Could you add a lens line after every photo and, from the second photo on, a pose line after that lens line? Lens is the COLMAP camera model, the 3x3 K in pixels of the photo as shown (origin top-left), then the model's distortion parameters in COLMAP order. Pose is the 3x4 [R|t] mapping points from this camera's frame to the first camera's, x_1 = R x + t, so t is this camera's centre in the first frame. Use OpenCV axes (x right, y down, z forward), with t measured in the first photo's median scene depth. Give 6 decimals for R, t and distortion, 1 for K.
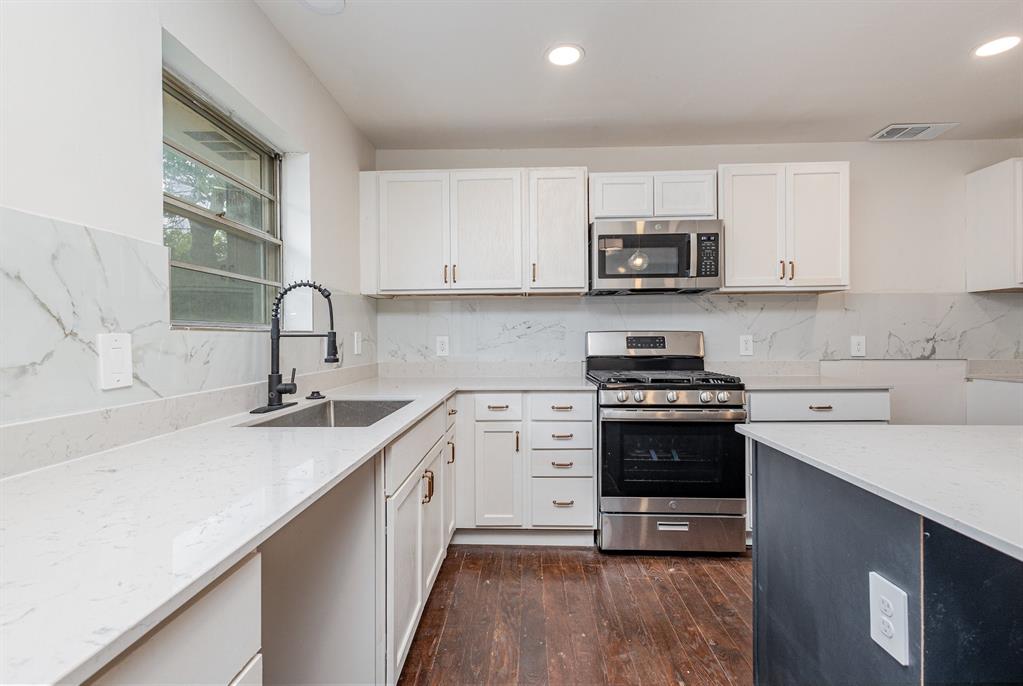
lens RADIAL K [[471.9, 0, 507.8], [0, 471.9, 339.4], [0, 0, 1]] dist [0.004894, 0.000131]
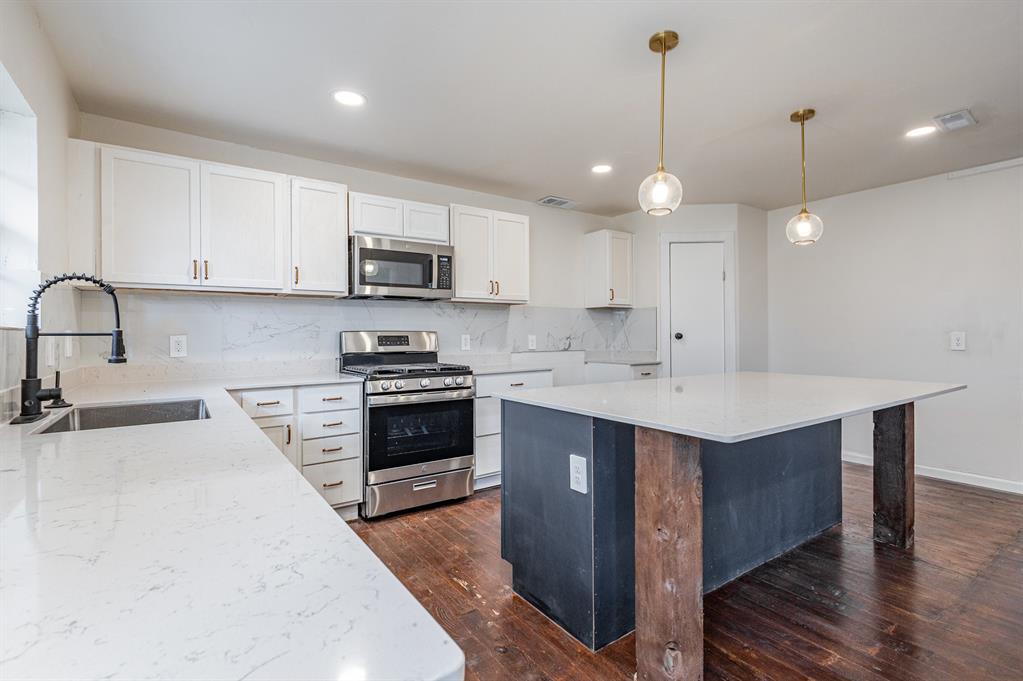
lens RADIAL K [[476.8, 0, 506.7], [0, 476.8, 334.6], [0, 0, 1]] dist [0.002374, 0.000067]
pose [[0.806700, 0.001662, 0.590958, -0.213934], [0.003856, 0.999960, -0.008076, 0.002058], [-0.590948, 0.008793, 0.806662, -0.153939]]
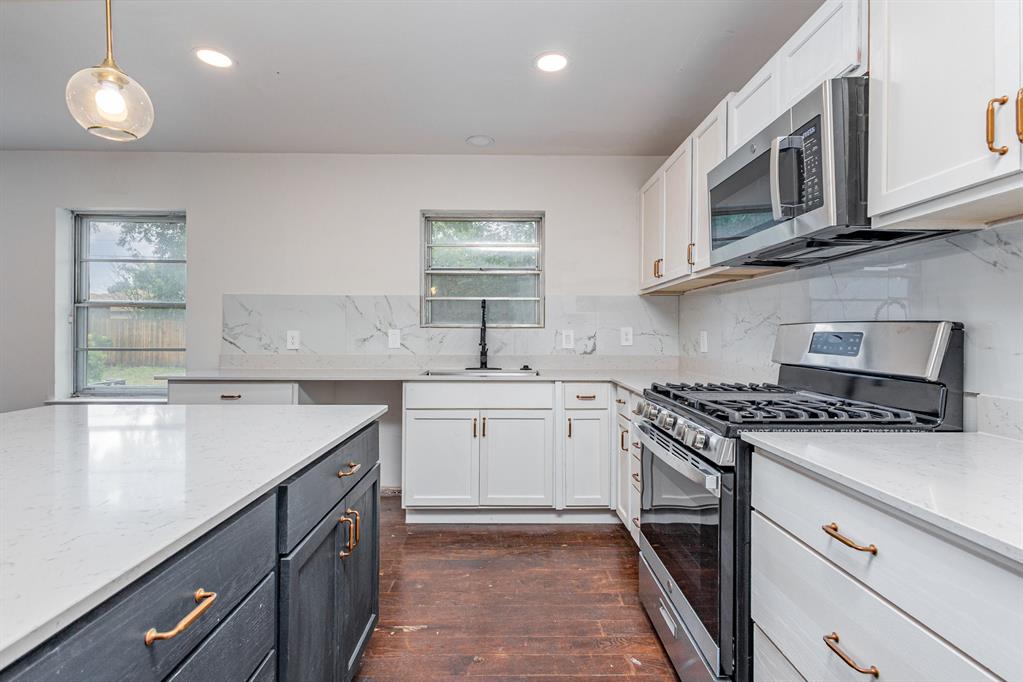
lens RADIAL K [[470.5, 0, 507.0], [0, 470.5, 331.5], [0, 0, 1]] dist [0.002757, -0.000018]
pose [[0.045552, 0.003920, -0.998954, 0.930555], [-0.006385, 0.999973, 0.003633, -0.006493], [0.998942, 0.006213, 0.045576, 0.691512]]
